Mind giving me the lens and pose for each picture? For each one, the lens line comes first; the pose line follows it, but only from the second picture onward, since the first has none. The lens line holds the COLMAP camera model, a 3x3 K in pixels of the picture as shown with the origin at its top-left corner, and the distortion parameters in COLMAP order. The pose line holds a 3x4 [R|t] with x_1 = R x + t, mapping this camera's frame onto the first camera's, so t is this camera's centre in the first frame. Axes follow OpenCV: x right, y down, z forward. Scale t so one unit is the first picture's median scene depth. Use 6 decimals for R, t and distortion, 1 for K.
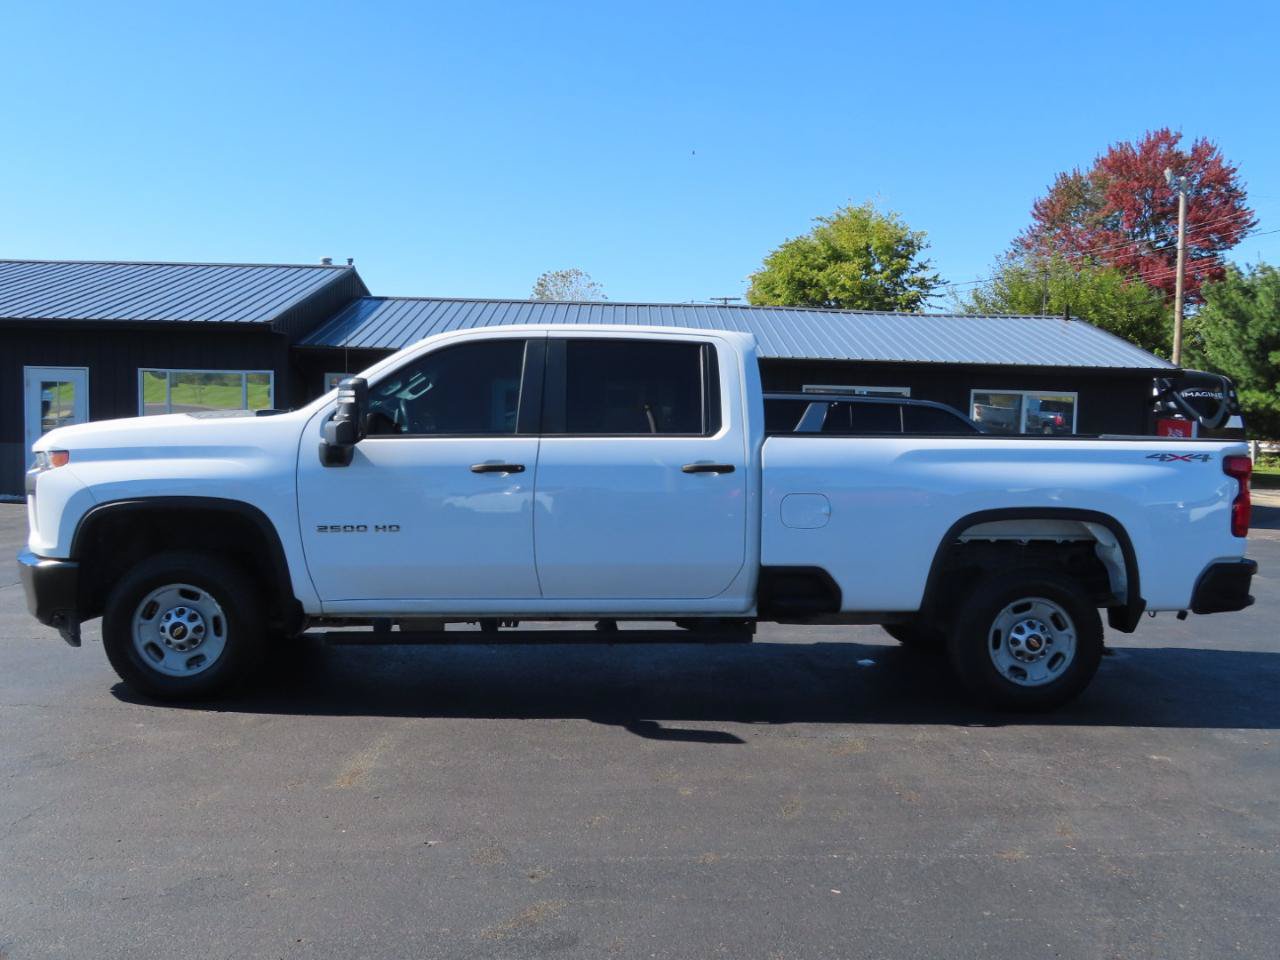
lens RADIAL K [[1118.2, 0, 637.0], [0, 1118.2, 504.2], [0, 0, 1]] dist [0.000287, -0.056202]
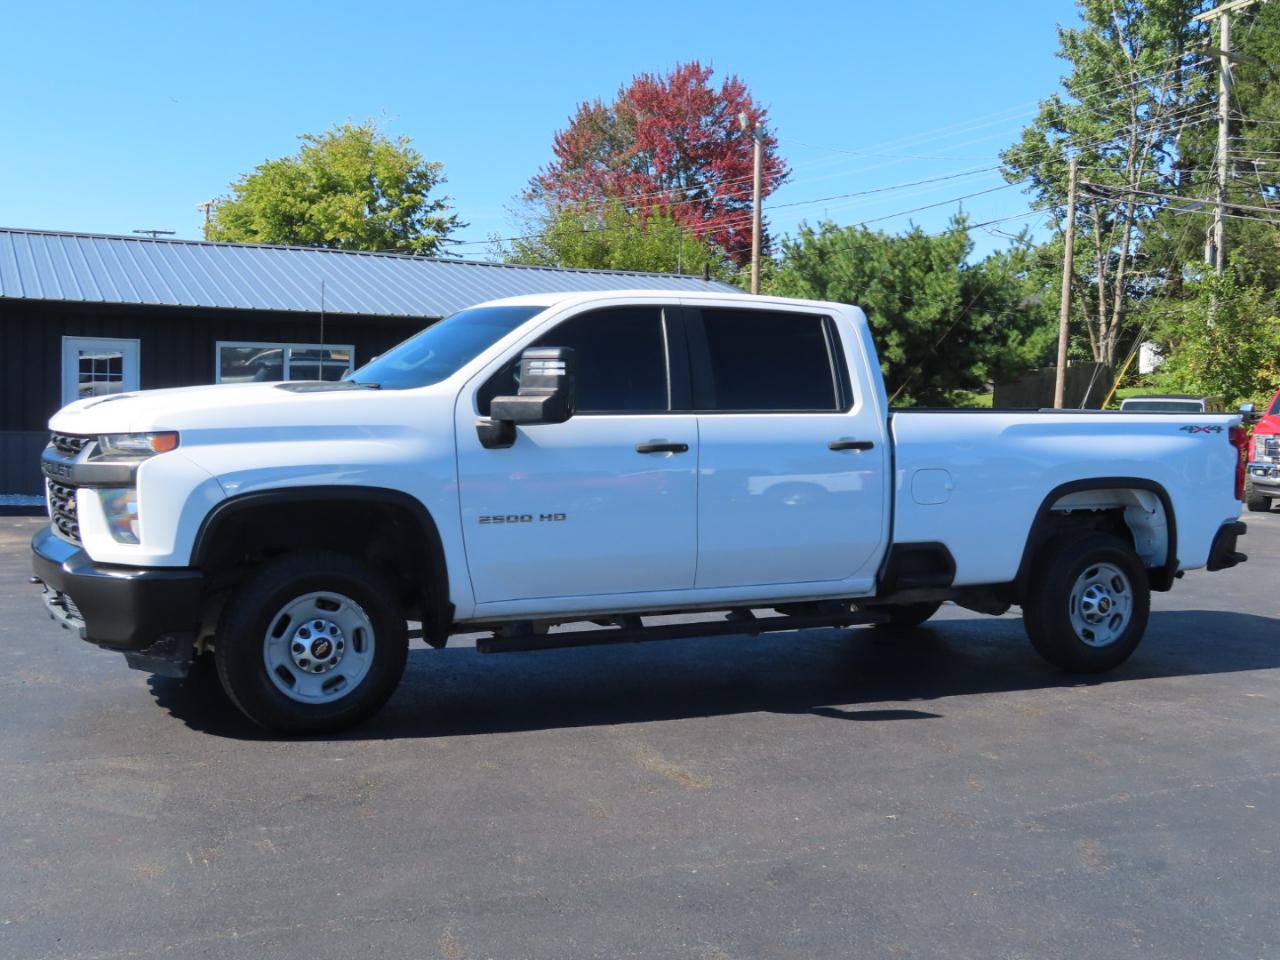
lens RADIAL K [[1394.9, 0, 640.0], [0, 1394.9, 480.0], [0, 0, 1]] dist [-0.003634, -0.006223]
pose [[0.920493, -0.023319, 0.390062, -0.558154], [0.027749, 0.999599, -0.005724, 0.000467], [-0.389772, 0.016093, 0.920771, -0.047731]]
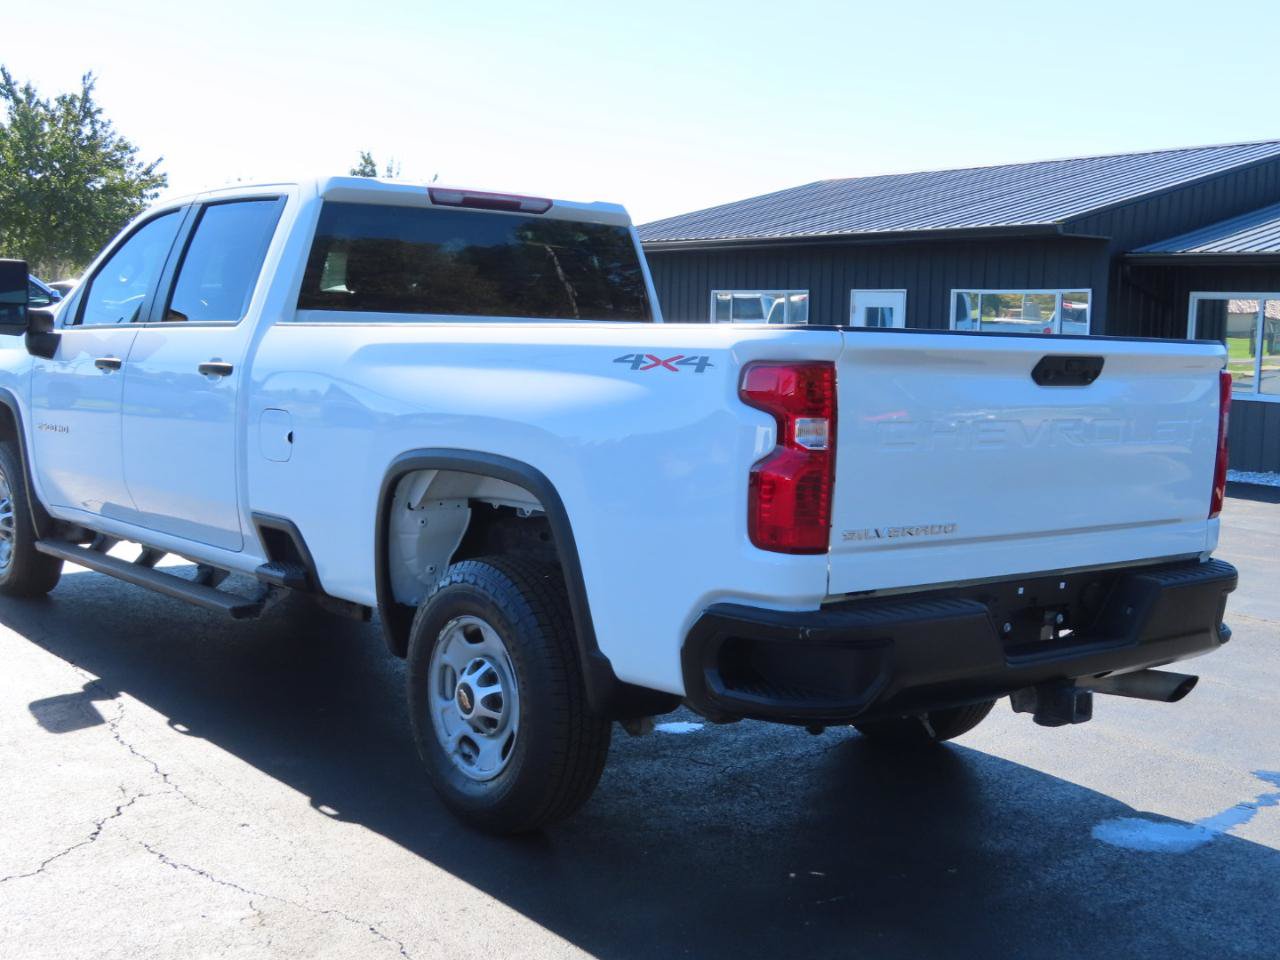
lens RADIAL K [[1548.2, 0, 631.5], [0, 1548.2, 479.3], [0, 0, 1]] dist [-0.000607, -0.013604]
pose [[0.554323, 0.071309, -0.829241, 1.012833], [-0.090464, 0.995582, 0.025141, -0.008599], [0.827370, 0.061080, 0.558325, 0.632526]]
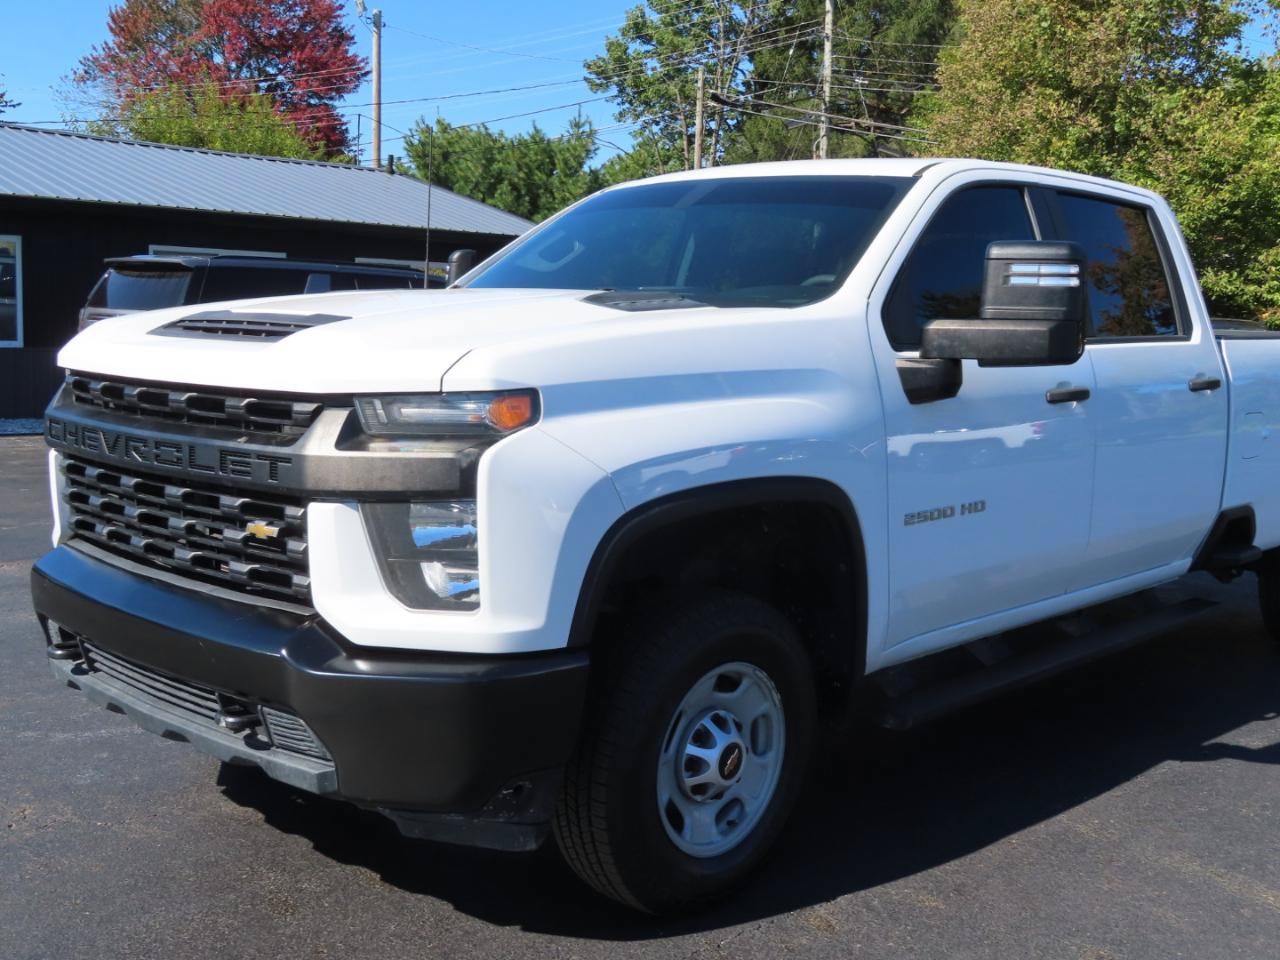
lens RADIAL K [[1360.8, 0, 640.0], [0, 1360.8, 480.0], [0, 0, 1]] dist [0.019395, 0.033663]
pose [[0.762359, -0.078071, 0.642428, -0.755919], [0.037616, 0.996364, 0.076444, -0.049407], [-0.646060, -0.034112, 0.762524, 0.548829]]
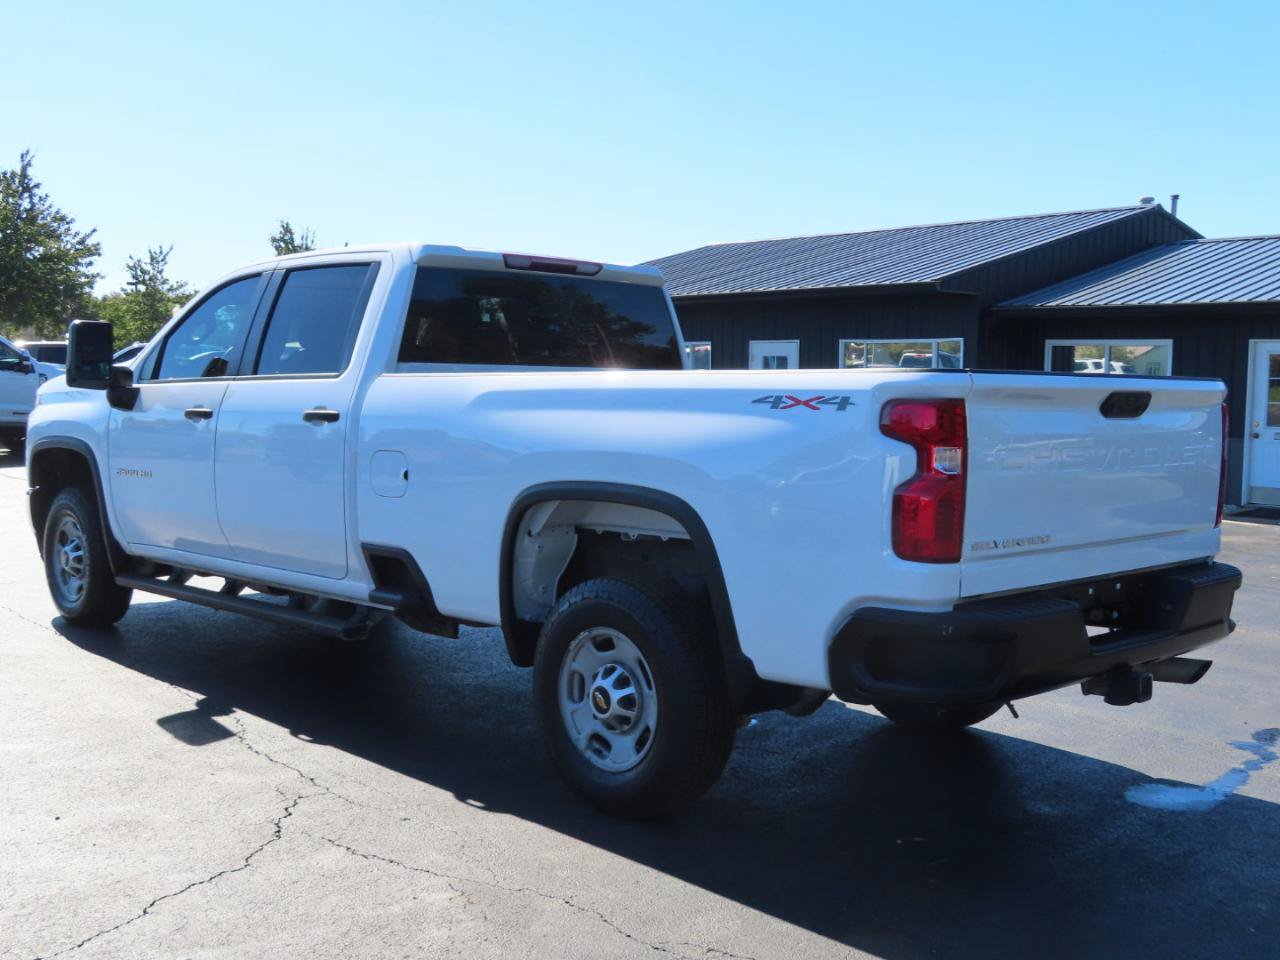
lens RADIAL K [[1384.8, 0, 640.0], [0, 1384.8, 480.0], [0, 0, 1]] dist [-0.006399, -0.027615]
pose [[0.622740, 0.040565, -0.781377, 0.959314], [-0.070848, 0.997476, -0.004680, 0.004176], [0.779215, 0.058273, 0.624042, 0.522658]]
